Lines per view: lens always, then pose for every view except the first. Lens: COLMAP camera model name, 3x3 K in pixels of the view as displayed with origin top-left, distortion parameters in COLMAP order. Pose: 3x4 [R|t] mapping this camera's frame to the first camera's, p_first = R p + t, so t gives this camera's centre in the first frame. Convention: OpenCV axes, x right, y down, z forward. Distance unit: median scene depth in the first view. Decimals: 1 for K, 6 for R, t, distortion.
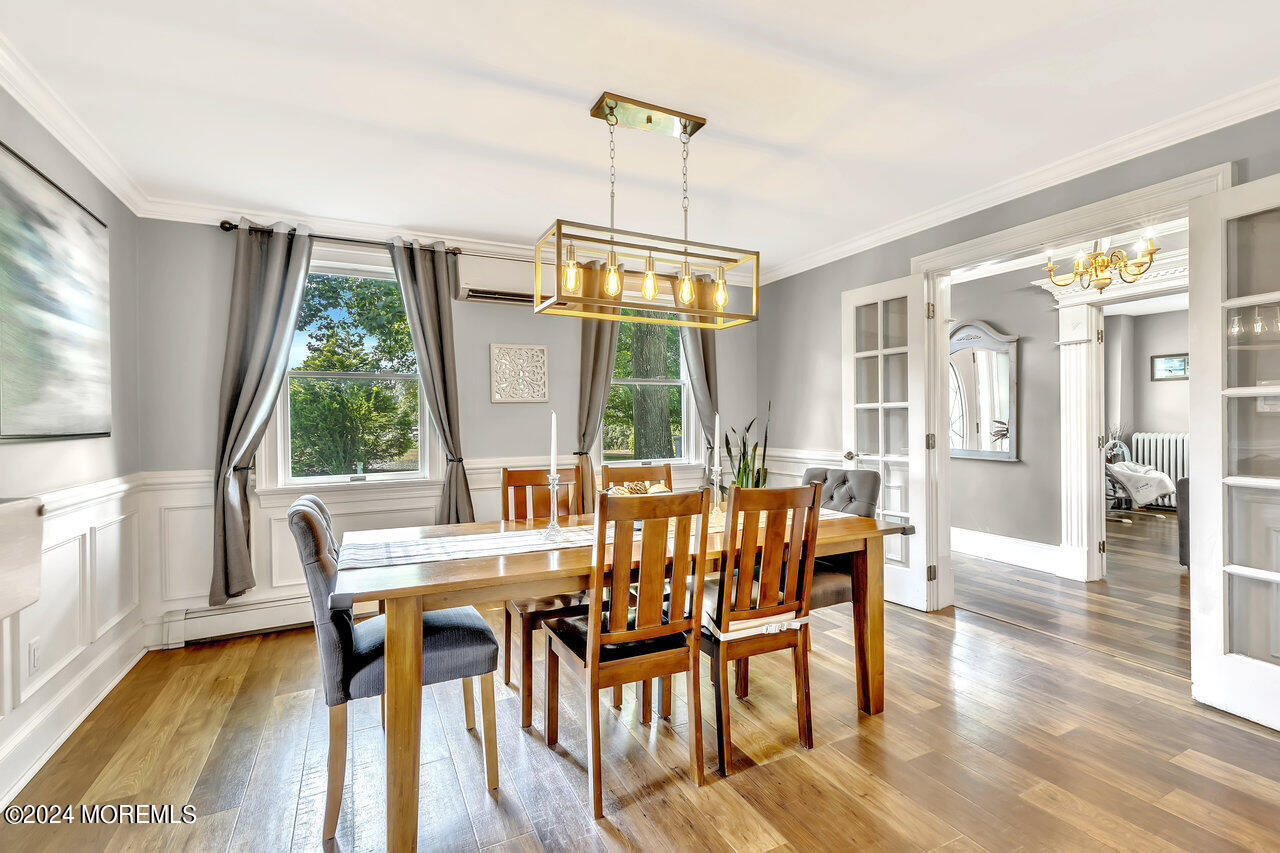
lens RADIAL K [[575.5, 0, 643.5], [0, 575.5, 422.6], [0, 0, 1]] dist [0.002306, -0.000008]
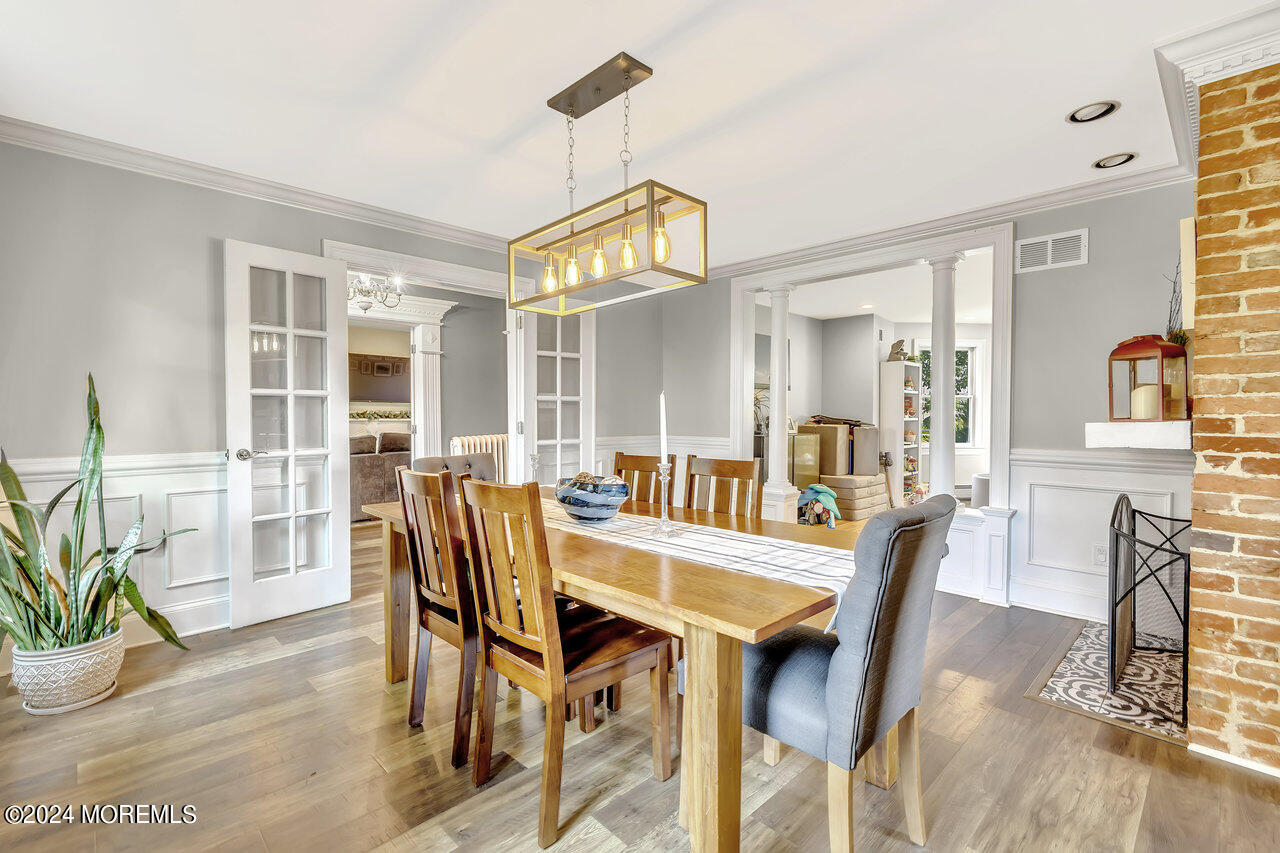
lens RADIAL K [[575.5, 0, 643.5], [0, 575.5, 422.6], [0, 0, 1]] dist [0.002306, -0.000008]
pose [[-0.306922, 0.001915, 0.951733, -0.580922], [0.011272, 0.999935, 0.001623, 0.018563], [-0.951668, 0.011226, -0.306924, 0.783916]]
